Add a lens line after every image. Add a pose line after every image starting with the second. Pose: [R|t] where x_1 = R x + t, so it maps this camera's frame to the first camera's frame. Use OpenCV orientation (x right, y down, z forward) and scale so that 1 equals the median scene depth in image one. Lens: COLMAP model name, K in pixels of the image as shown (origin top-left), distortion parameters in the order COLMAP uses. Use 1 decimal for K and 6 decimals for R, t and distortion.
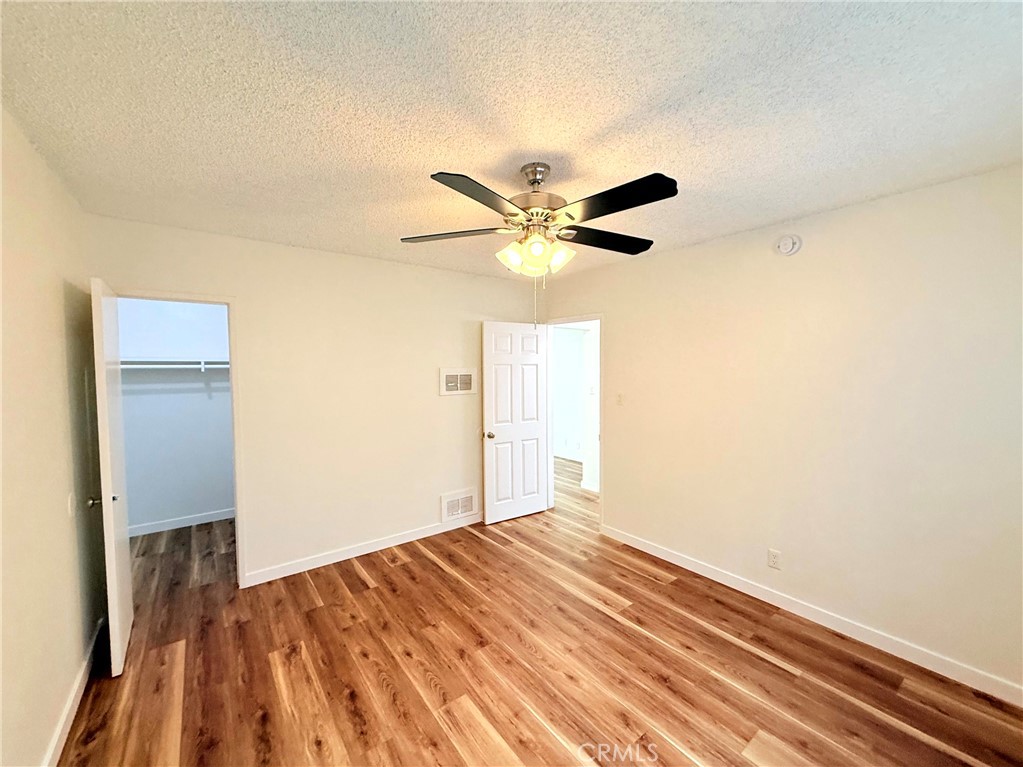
lens RADIAL K [[407.8, 0, 512.9], [0, 407.8, 382.9], [0, 0, 1]] dist [0.001547, 0.000340]
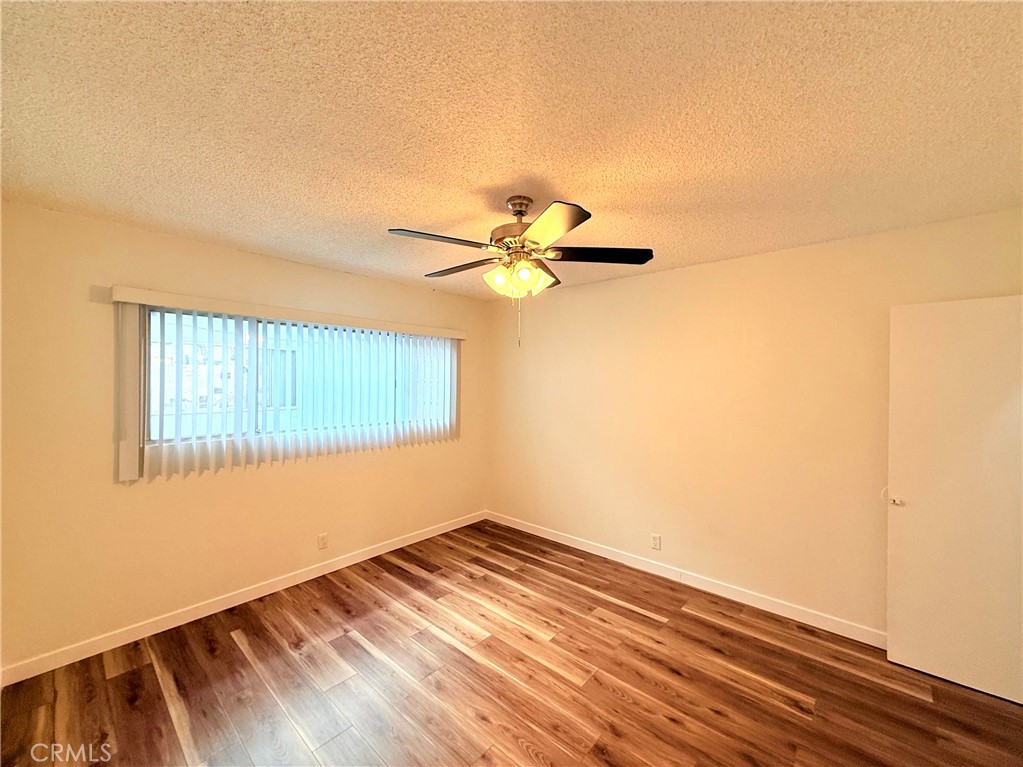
lens RADIAL K [[407.8, 0, 509.8], [0, 407.8, 383.9], [0, 0, 1]] dist [0.001547, 0.000340]
pose [[-0.983330, -0.000536, -0.181829, 0.252103], [-0.008989, 0.998916, 0.045672, -0.075376], [0.181608, 0.046545, -0.982269, 1.874380]]
